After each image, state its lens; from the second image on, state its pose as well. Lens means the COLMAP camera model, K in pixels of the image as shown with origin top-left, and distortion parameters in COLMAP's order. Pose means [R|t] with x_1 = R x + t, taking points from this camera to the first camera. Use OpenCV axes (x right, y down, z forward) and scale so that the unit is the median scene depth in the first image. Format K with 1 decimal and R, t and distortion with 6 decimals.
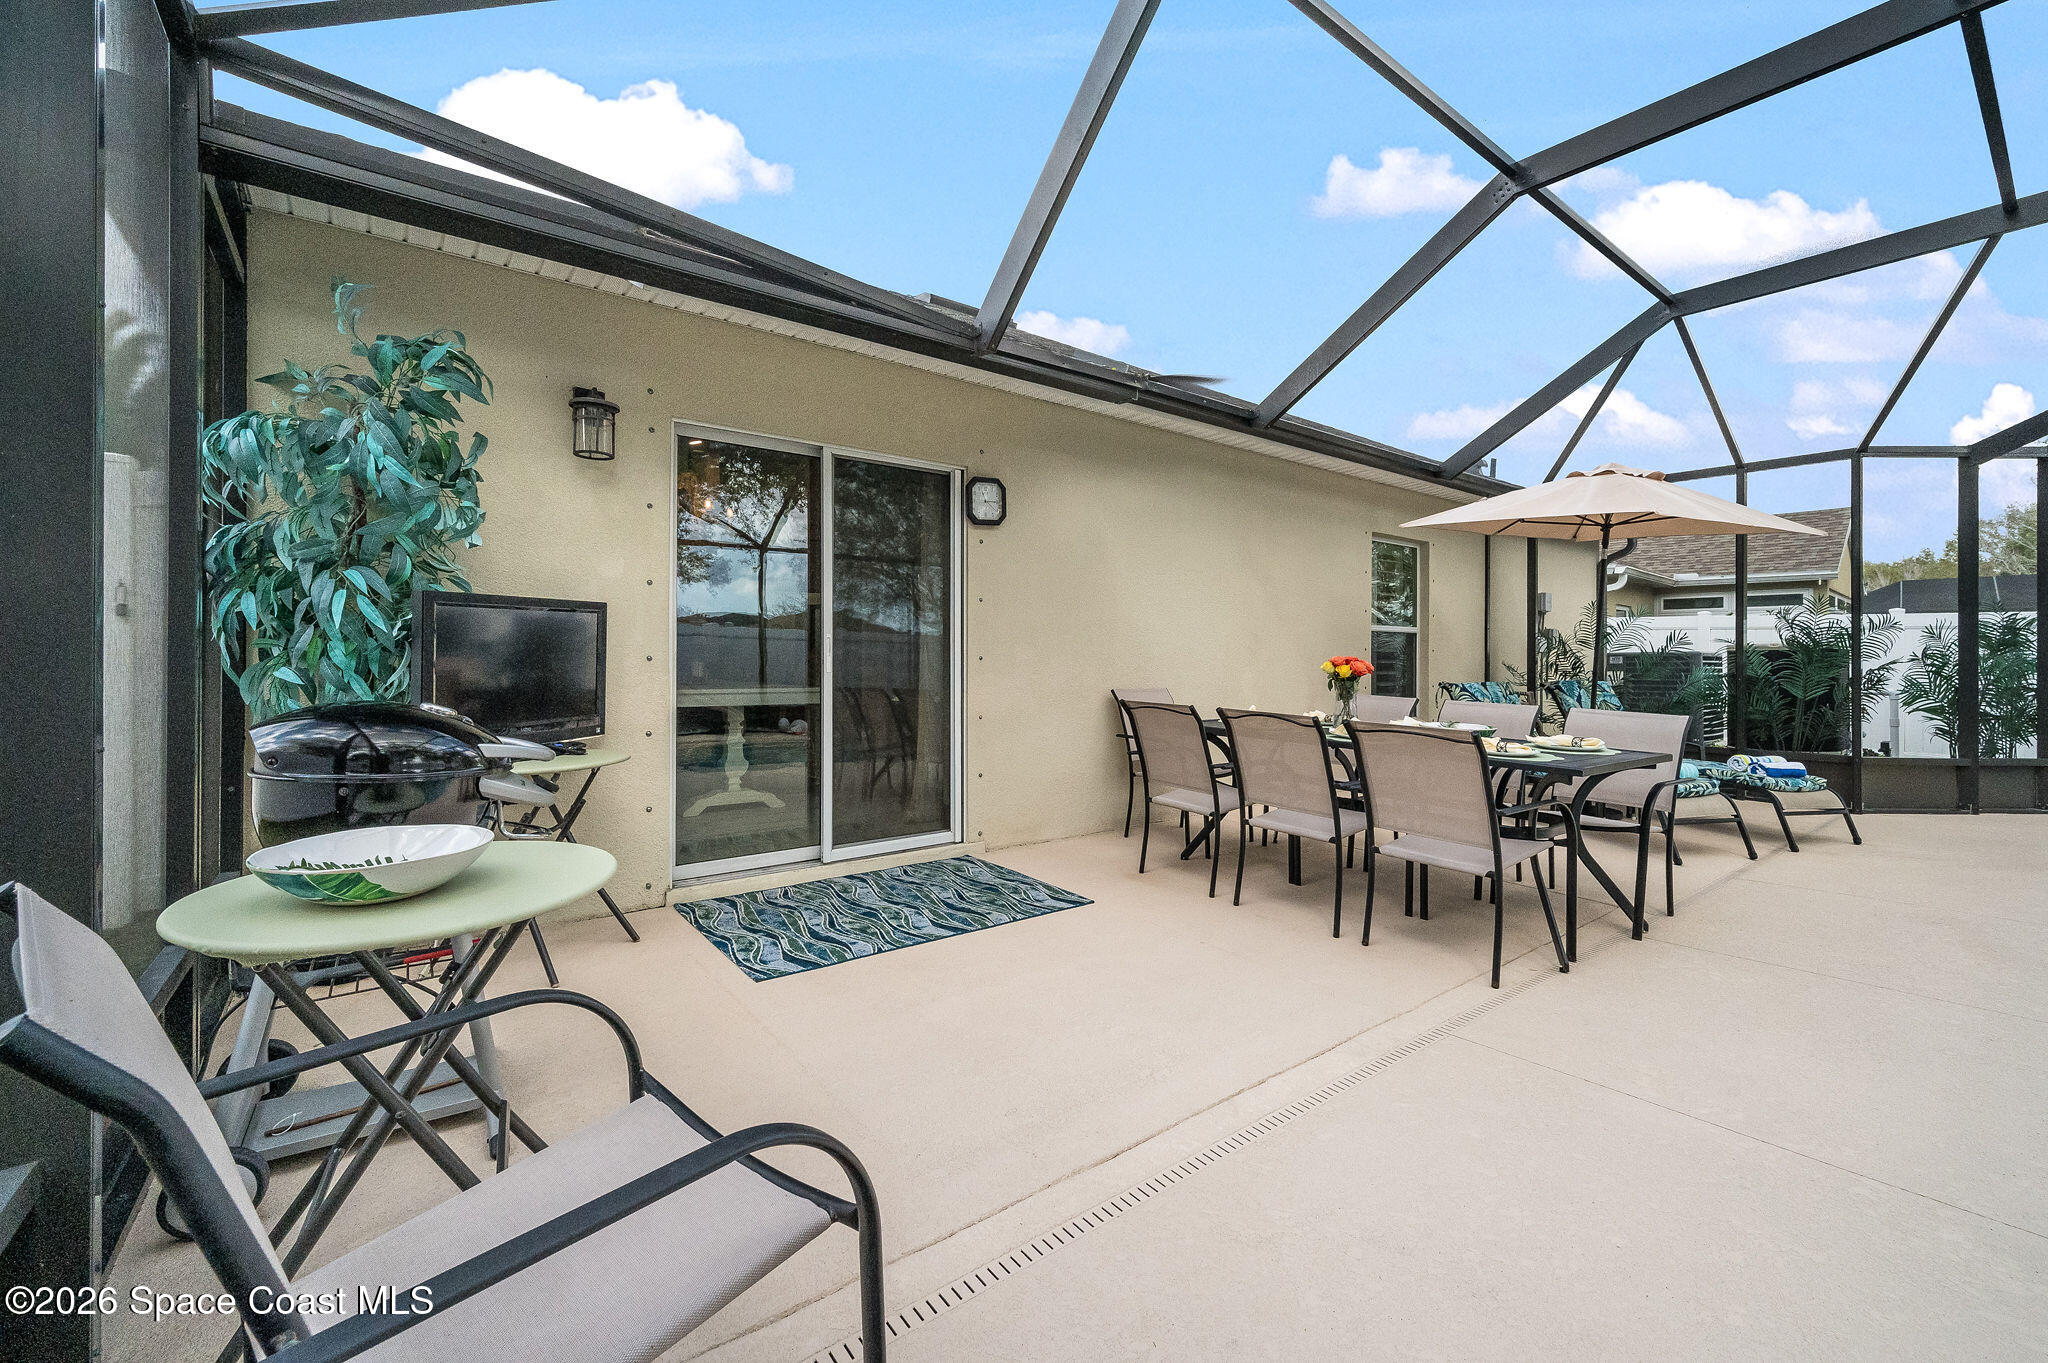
lens RADIAL K [[848.8, 0, 1047.3], [0, 848.8, 656.5], [0, 0, 1]] dist [0.001772, -0.000505]
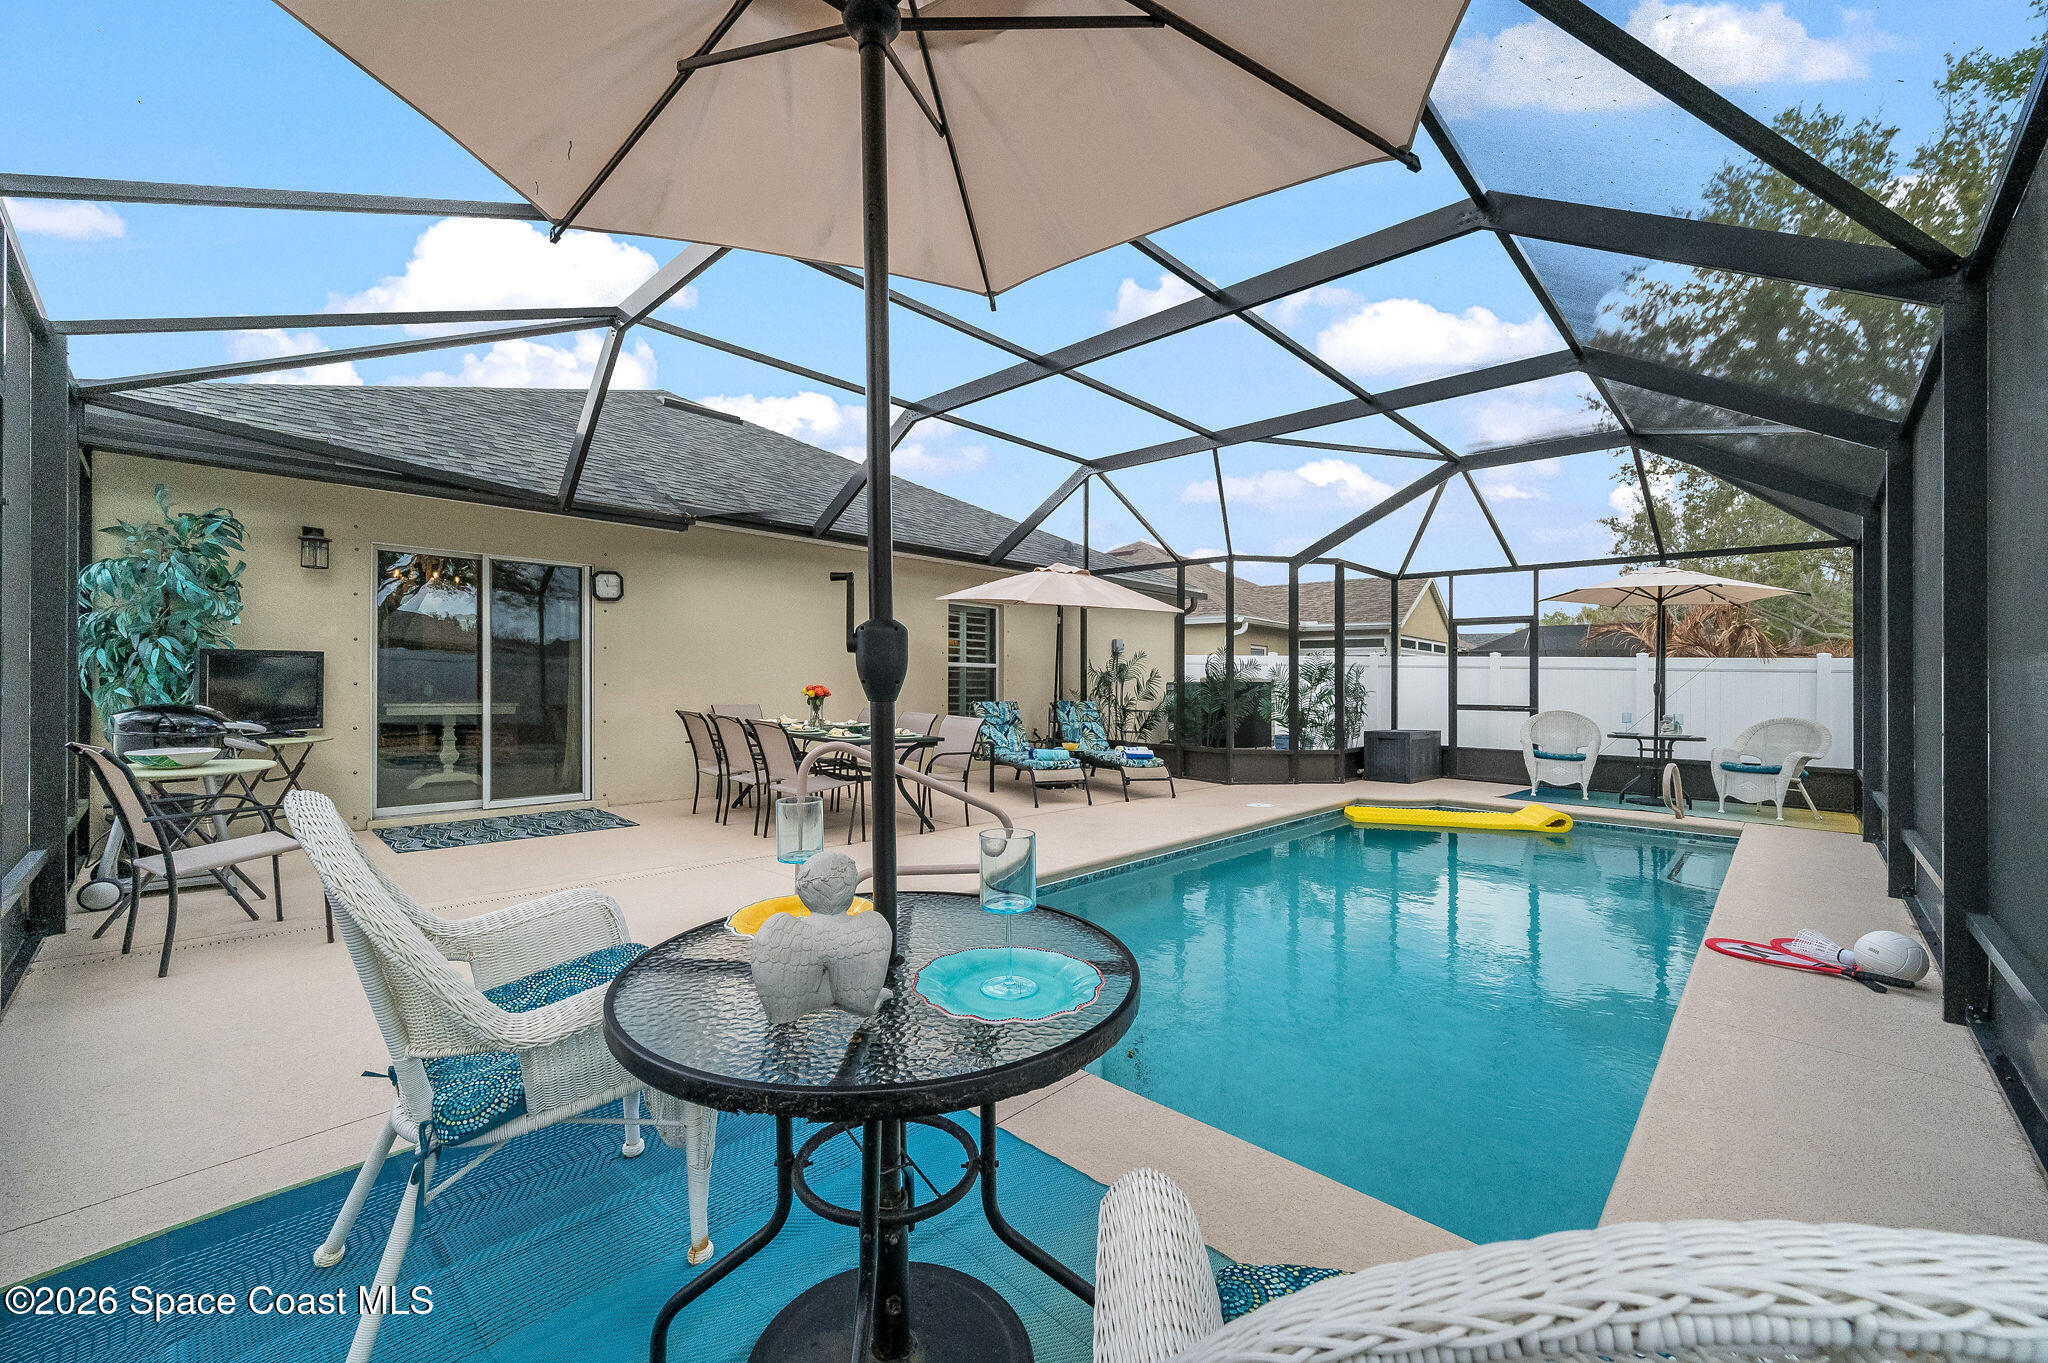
lens RADIAL K [[814.7, 0, 1024.1], [0, 814.7, 667.2], [0, 0, 1]] dist [-0.002072, 0.000384]
pose [[0.991057, 0.008127, 0.133191, 0.700020], [-0.005908, 0.999837, -0.017044, -0.011511], [-0.133308, 0.016105, 0.990944, -0.870400]]
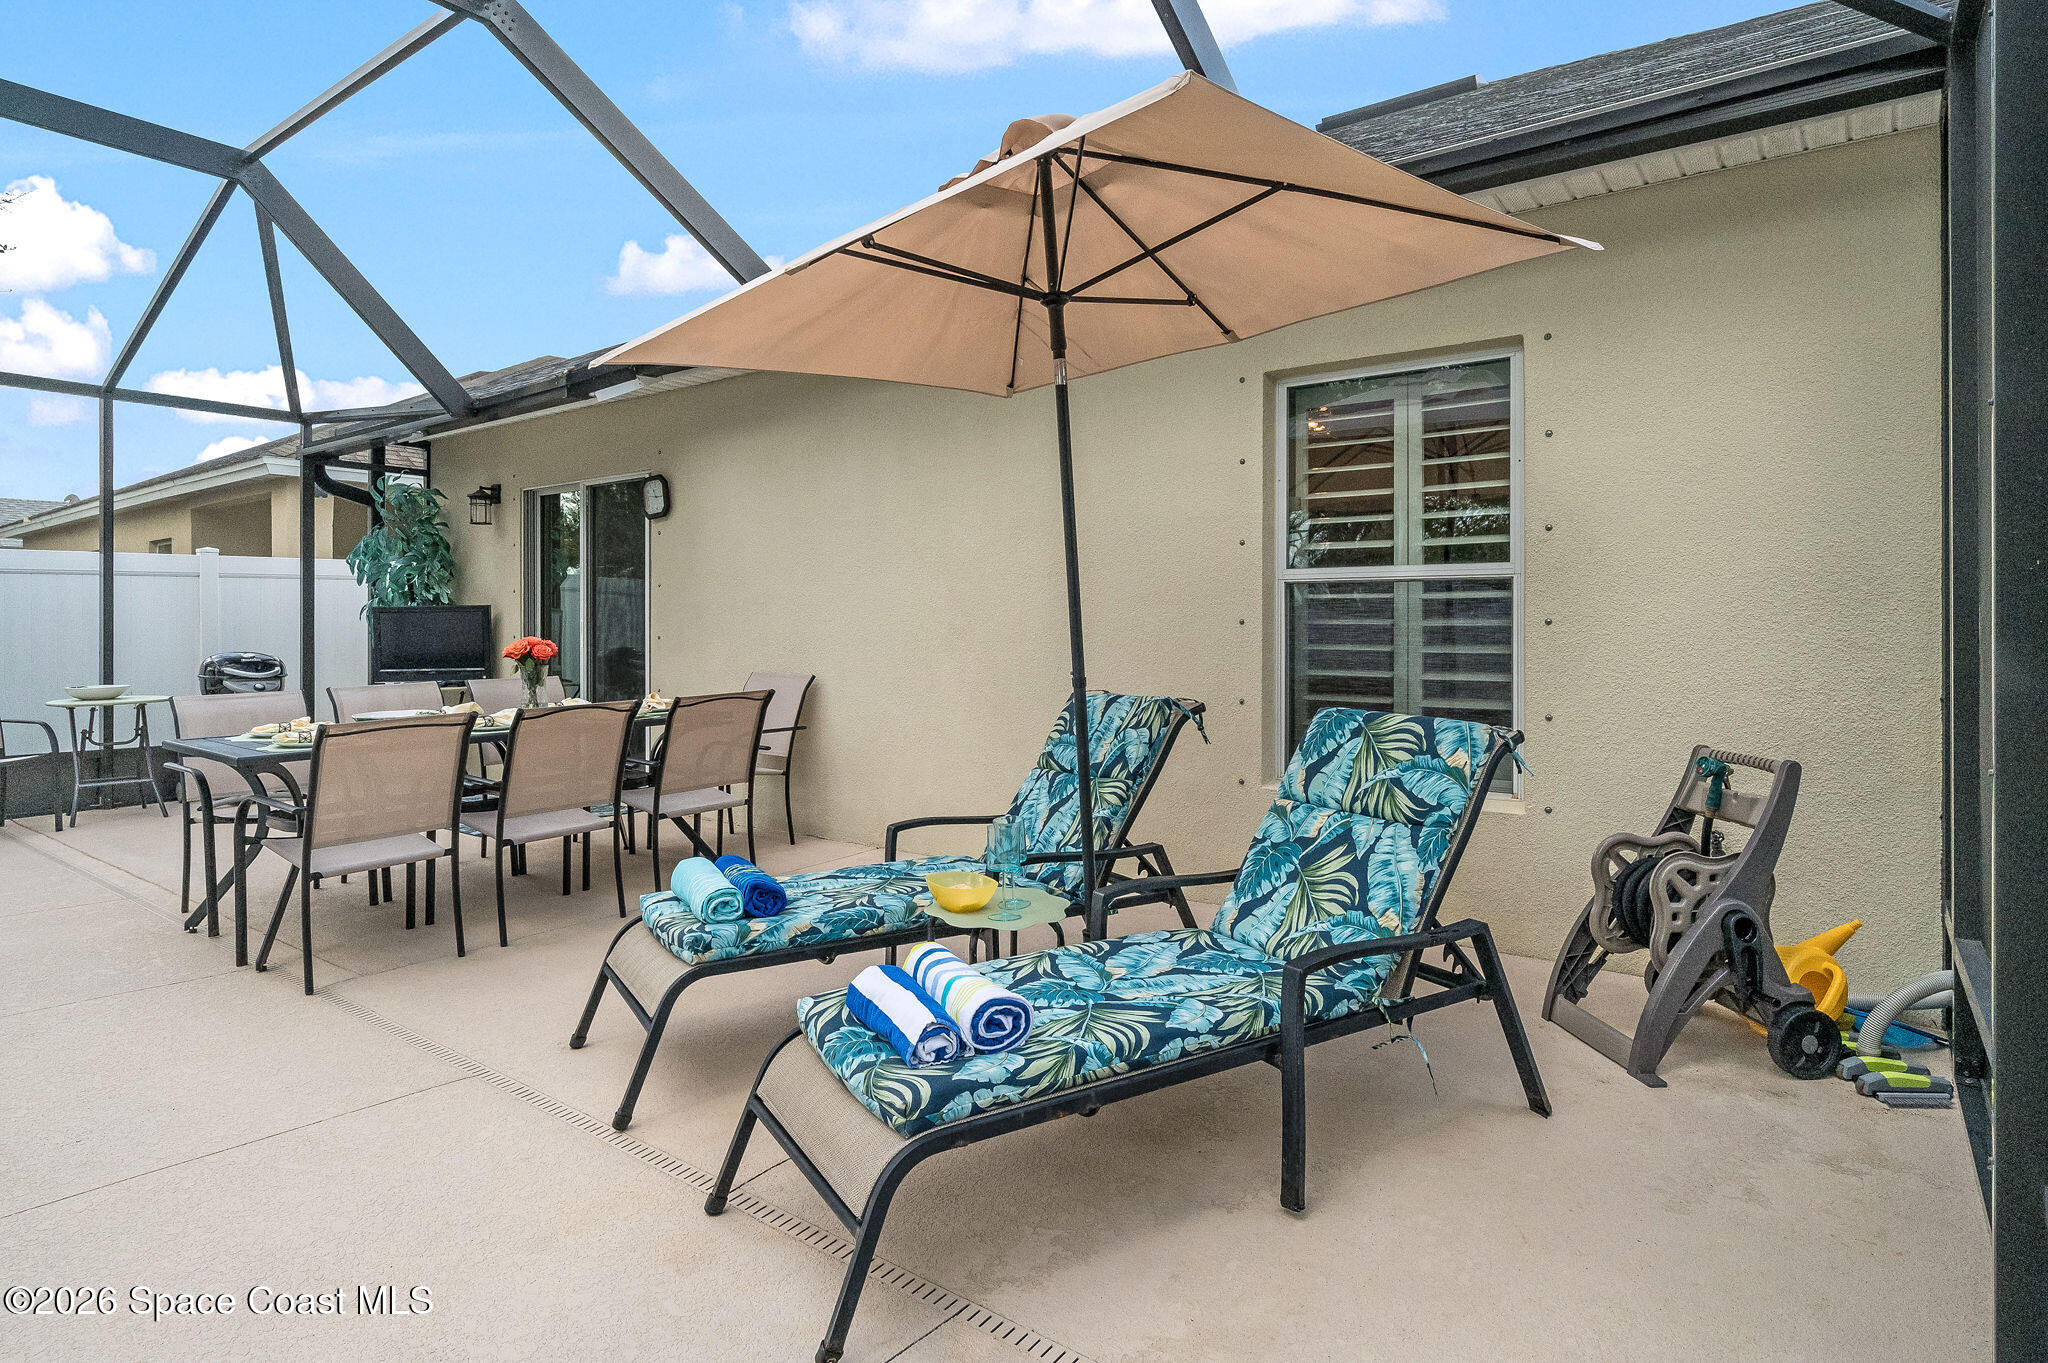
lens RADIAL K [[1120.1, 0, 995.4], [0, 1120.1, 641.5], [0, 0, 1]] dist [0.002653, 0.000655]
pose [[0.212603, -0.002354, -0.977136, 2.041699], [-0.009922, 0.999940, -0.004568, 0.013545], [0.977088, 0.010666, 0.212567, 1.569588]]
